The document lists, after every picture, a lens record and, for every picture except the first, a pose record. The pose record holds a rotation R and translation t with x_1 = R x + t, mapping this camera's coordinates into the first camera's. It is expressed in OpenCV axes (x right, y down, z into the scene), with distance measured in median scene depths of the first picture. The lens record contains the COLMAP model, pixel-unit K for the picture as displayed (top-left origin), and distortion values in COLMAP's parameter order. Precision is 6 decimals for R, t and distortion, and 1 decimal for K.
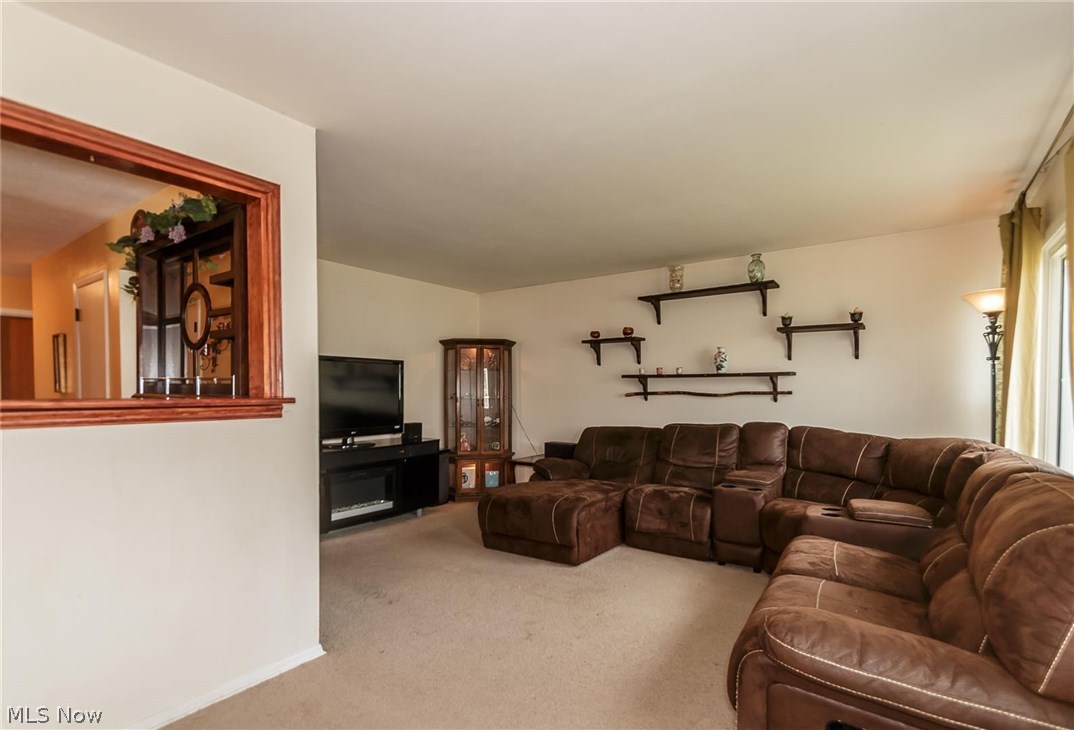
lens RADIAL K [[508.5, 0, 534.2], [0, 508.5, 399.1], [0, 0, 1]] dist [-0.001171, 0.000349]
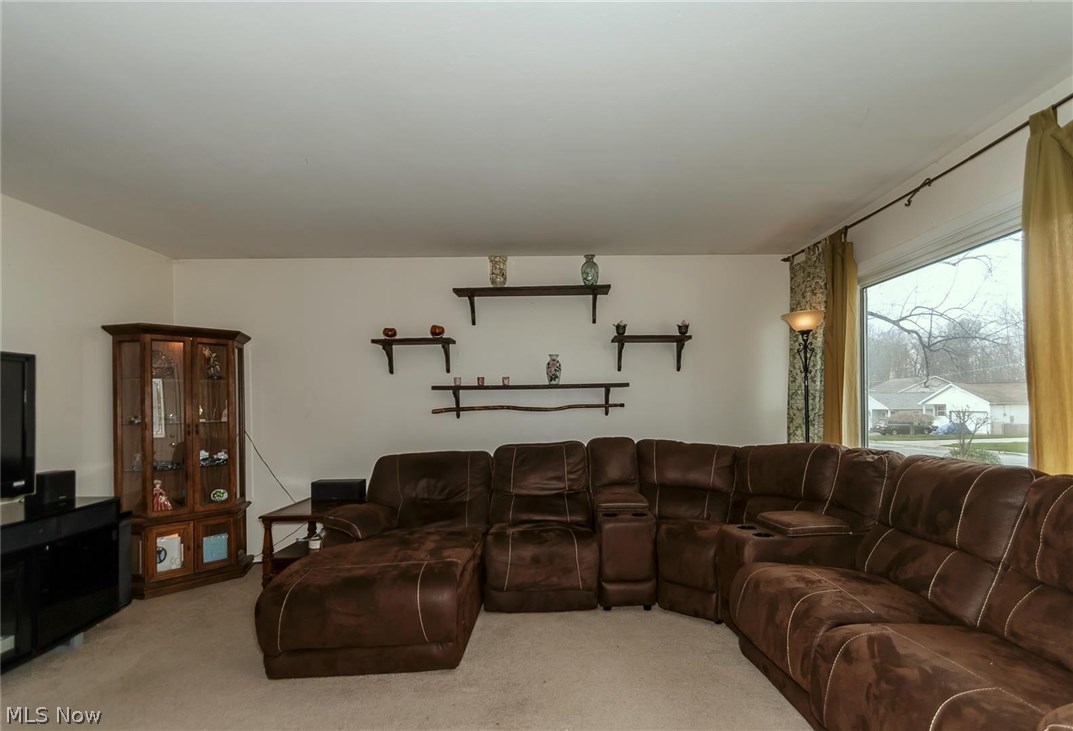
lens RADIAL K [[508.0, 0, 533.7], [0, 508.0, 399.6], [0, 0, 1]] dist [-0.001171, 0.000349]
pose [[0.798493, -0.008245, 0.601948, -0.174417], [0.027675, 0.999352, -0.023024, -0.004529], [-0.601368, 0.035043, 0.798203, 0.292096]]
